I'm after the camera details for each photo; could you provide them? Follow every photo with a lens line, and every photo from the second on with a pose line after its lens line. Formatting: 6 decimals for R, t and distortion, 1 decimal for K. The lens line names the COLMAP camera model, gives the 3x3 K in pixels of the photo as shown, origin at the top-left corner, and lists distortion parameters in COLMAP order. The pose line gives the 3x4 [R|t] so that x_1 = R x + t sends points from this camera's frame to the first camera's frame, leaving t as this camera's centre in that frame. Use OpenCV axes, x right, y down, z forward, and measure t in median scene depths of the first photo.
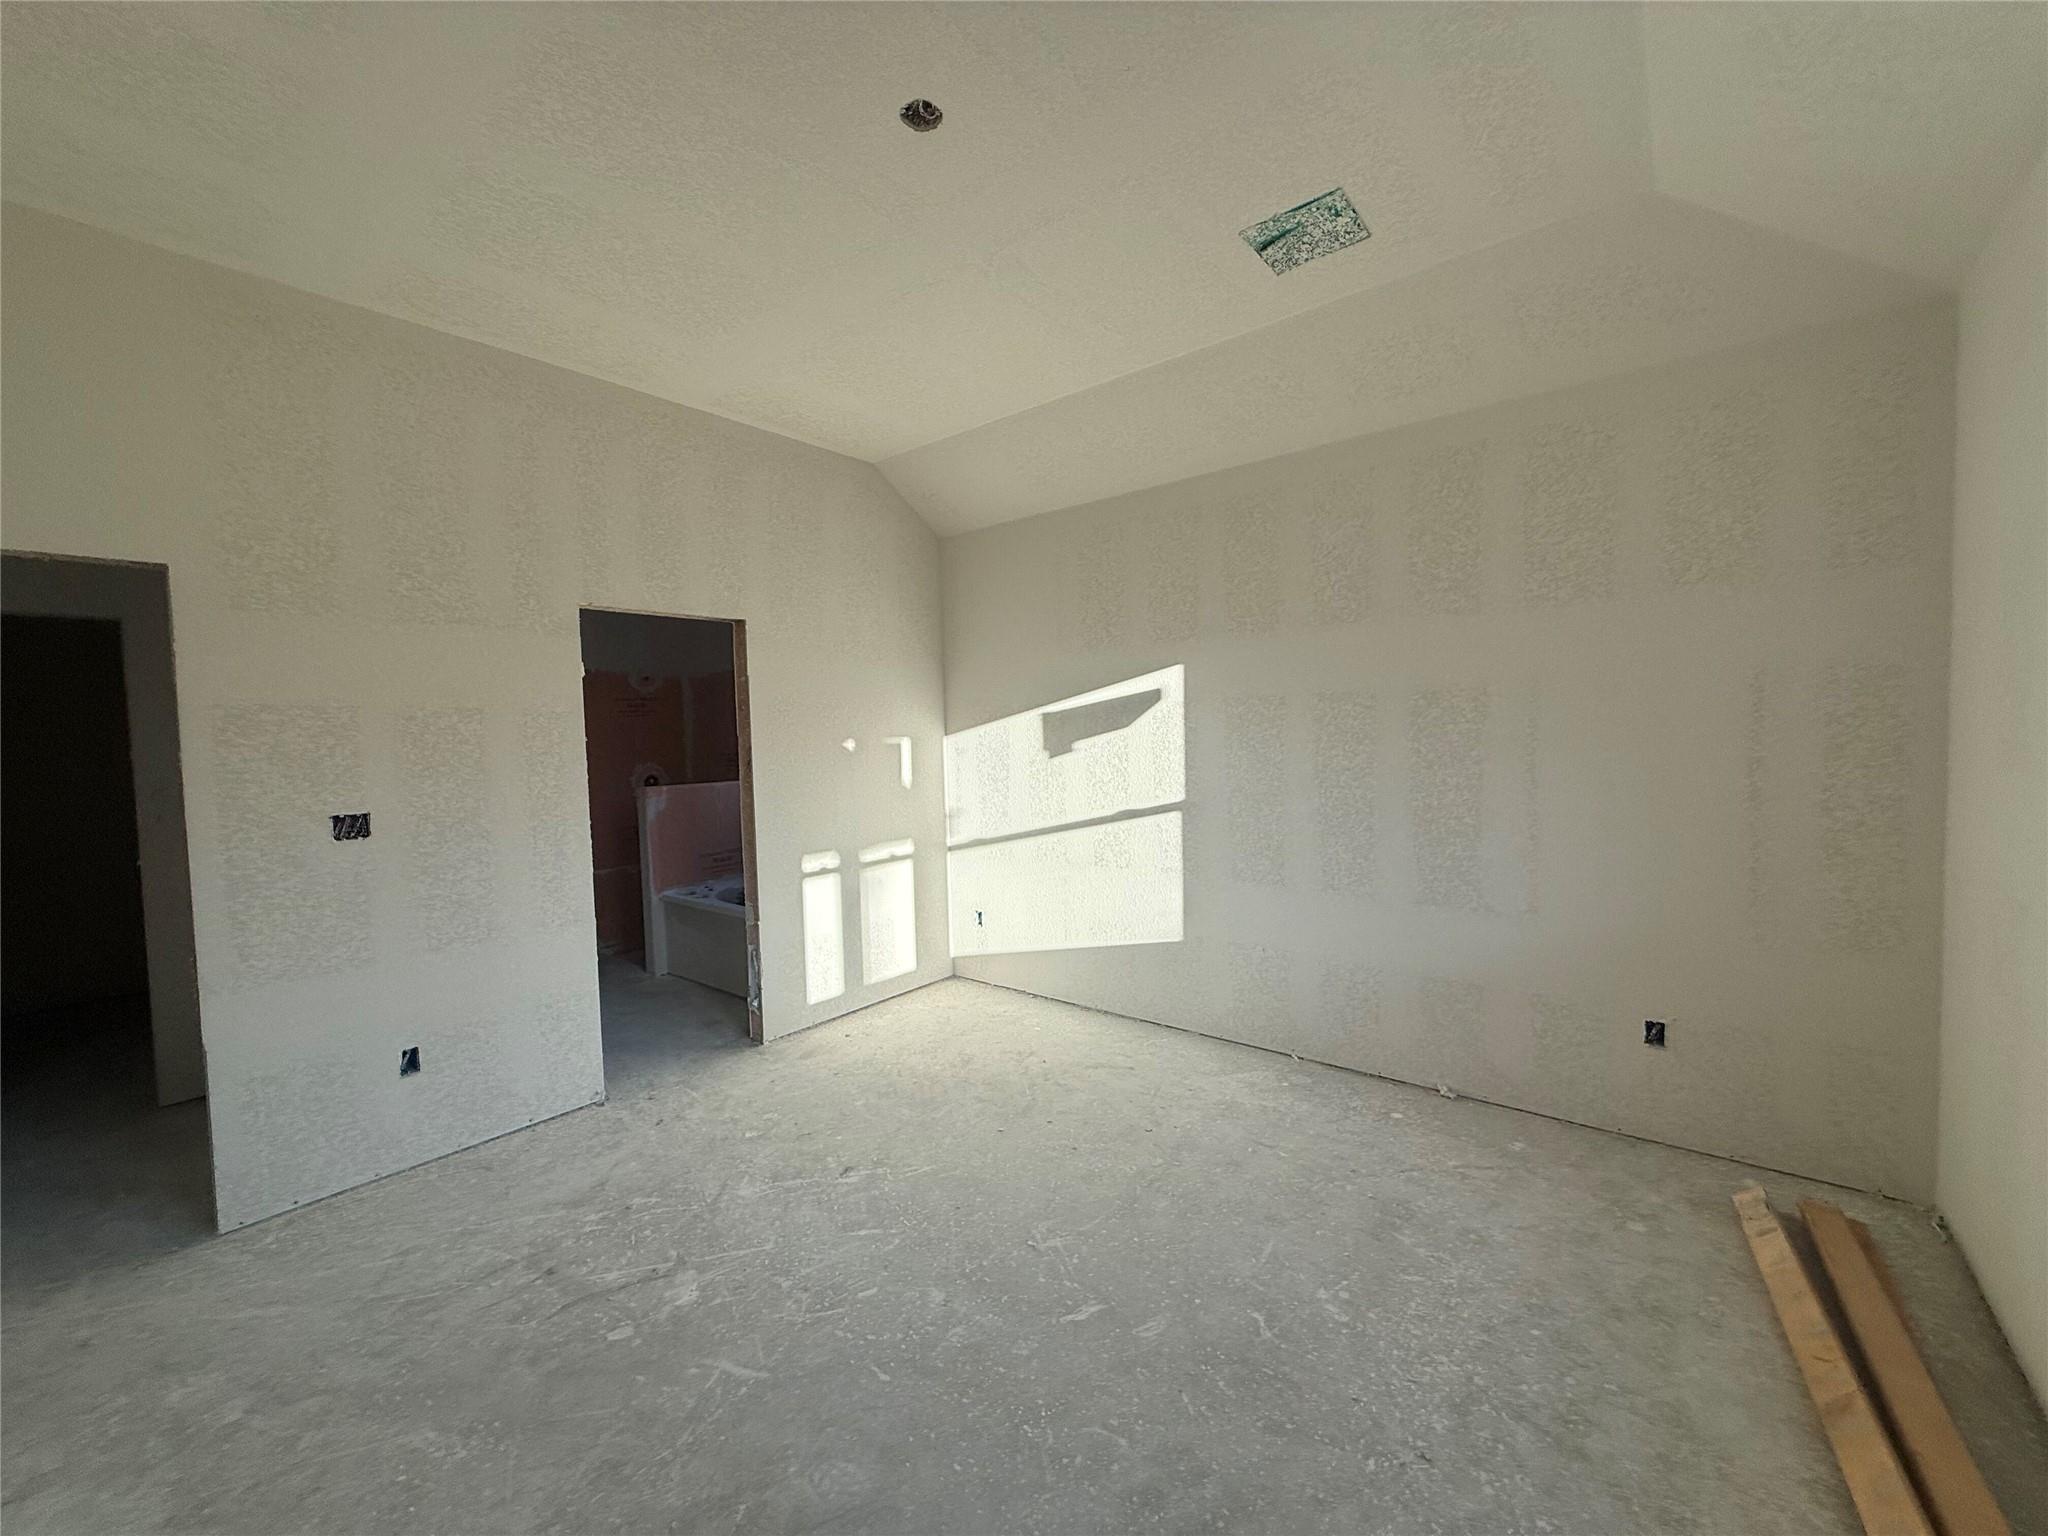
lens RADIAL K [[819.0, 0, 1019.2], [0, 819.0, 766.2], [0, 0, 1]] dist [0.000888, -0.000036]
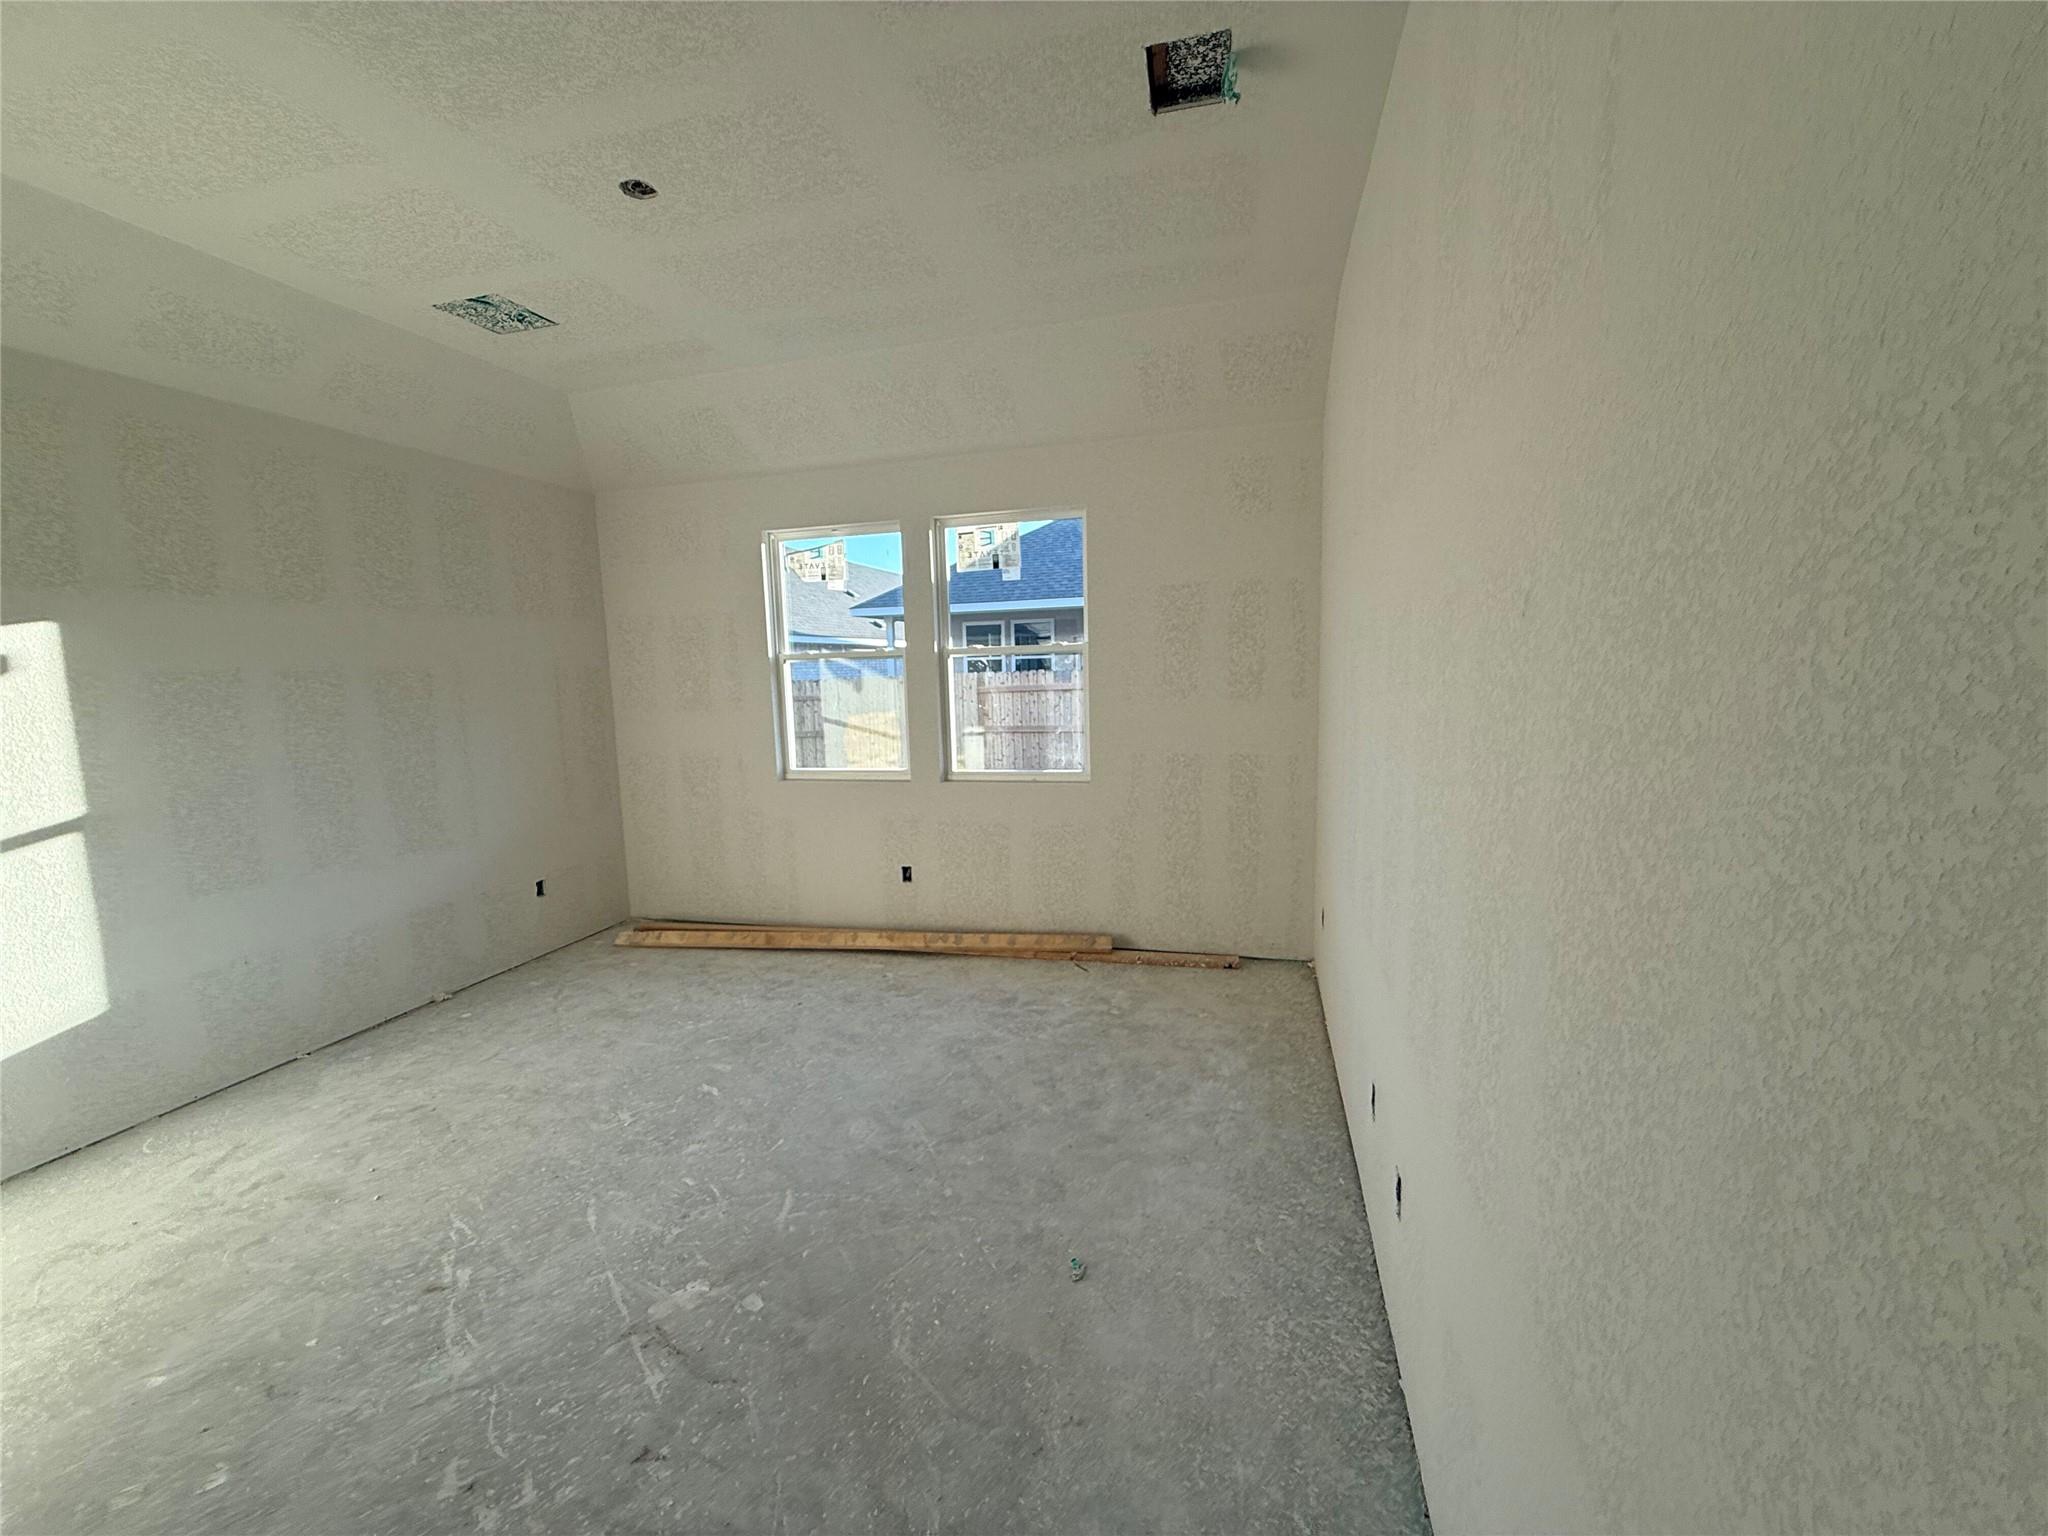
lens RADIAL K [[819.0, 0, 1019.2], [0, 819.0, 766.2], [0, 0, 1]] dist [0.000888, -0.000036]
pose [[-0.405699, -0.071910, 0.911174, -0.950736], [0.081131, 0.990132, 0.114265, -0.019714], [-0.910399, 0.120281, -0.395861, 0.663602]]
